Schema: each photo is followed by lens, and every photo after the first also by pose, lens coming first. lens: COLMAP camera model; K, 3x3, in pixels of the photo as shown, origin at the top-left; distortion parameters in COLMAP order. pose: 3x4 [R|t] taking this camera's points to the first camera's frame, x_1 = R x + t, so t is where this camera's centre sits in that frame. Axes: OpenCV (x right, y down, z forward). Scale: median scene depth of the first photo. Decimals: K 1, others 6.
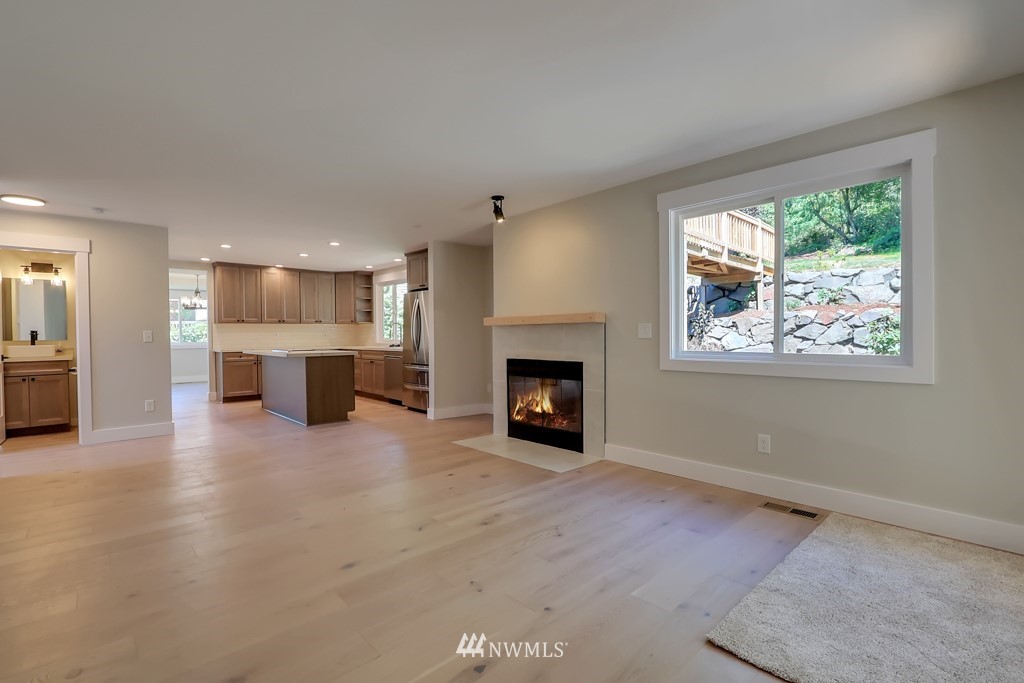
lens RADIAL K [[474.0, 0, 512.0], [0, 474.0, 341.5], [0, 0, 1]] dist [-0.013561, 0.000121]
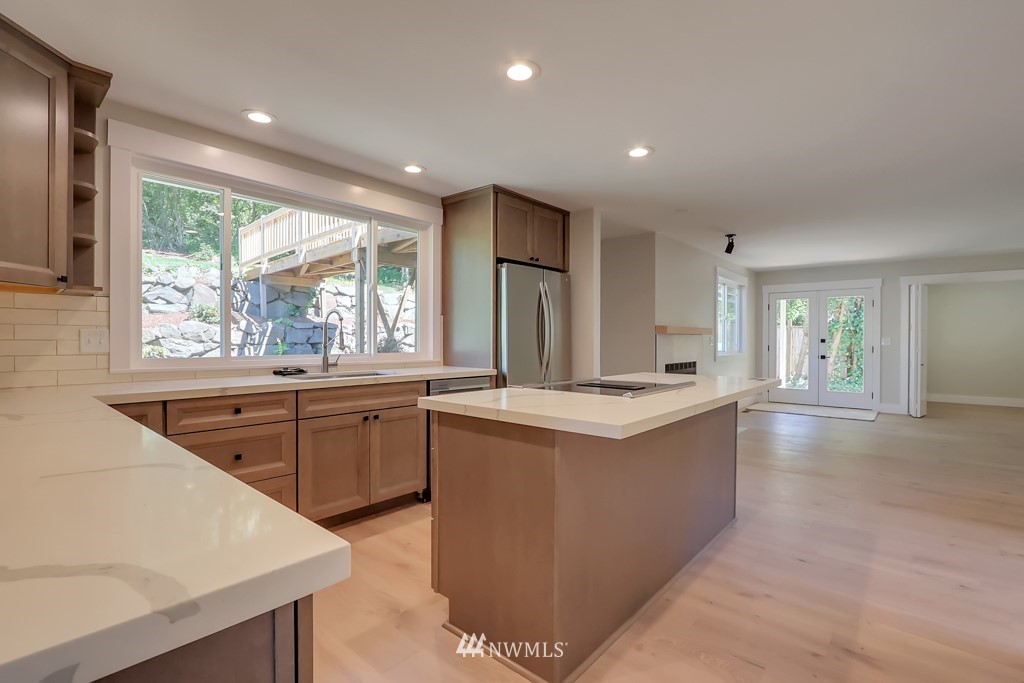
lens RADIAL K [[474.0, 0, 512.0], [0, 474.0, 341.5], [0, 0, 1]] dist [-0.013561, 0.000121]
pose [[-0.114319, 0.004314, 0.993435, -0.607844], [0.011388, 0.999931, -0.003032, -0.011175], [-0.993379, 0.010967, -0.114360, 0.862695]]
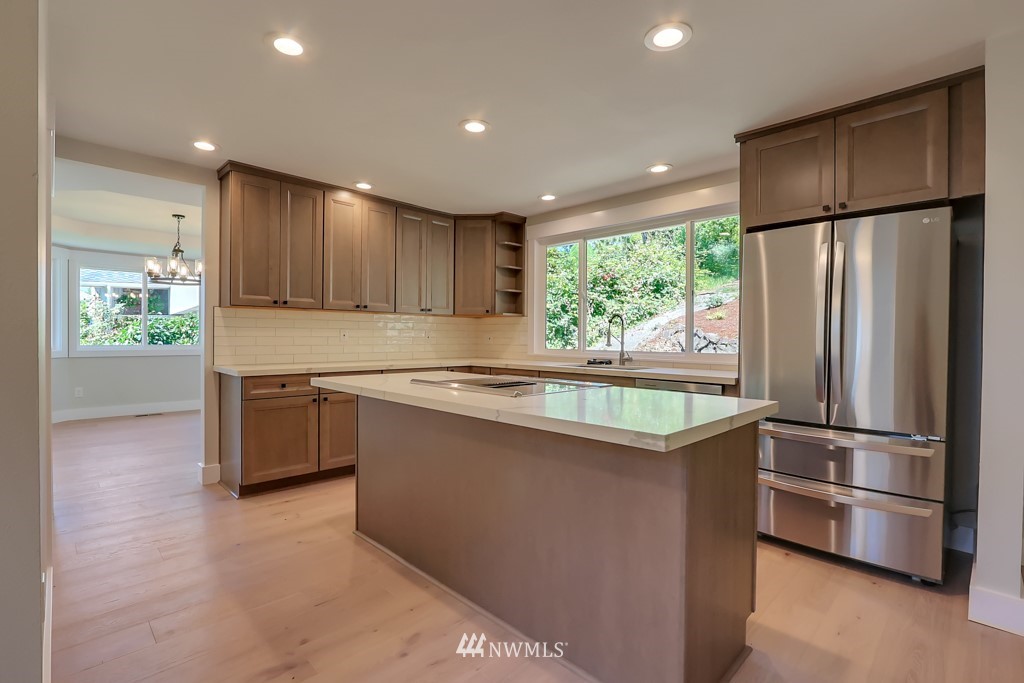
lens RADIAL K [[474.0, 0, 512.0], [0, 474.0, 341.5], [0, 0, 1]] dist [-0.013561, 0.000121]
pose [[0.999024, 0.016393, 0.041017, -0.353625], [-0.016148, 0.999850, -0.006296, -0.007824], [-0.041114, 0.005628, 0.999139, 0.517286]]
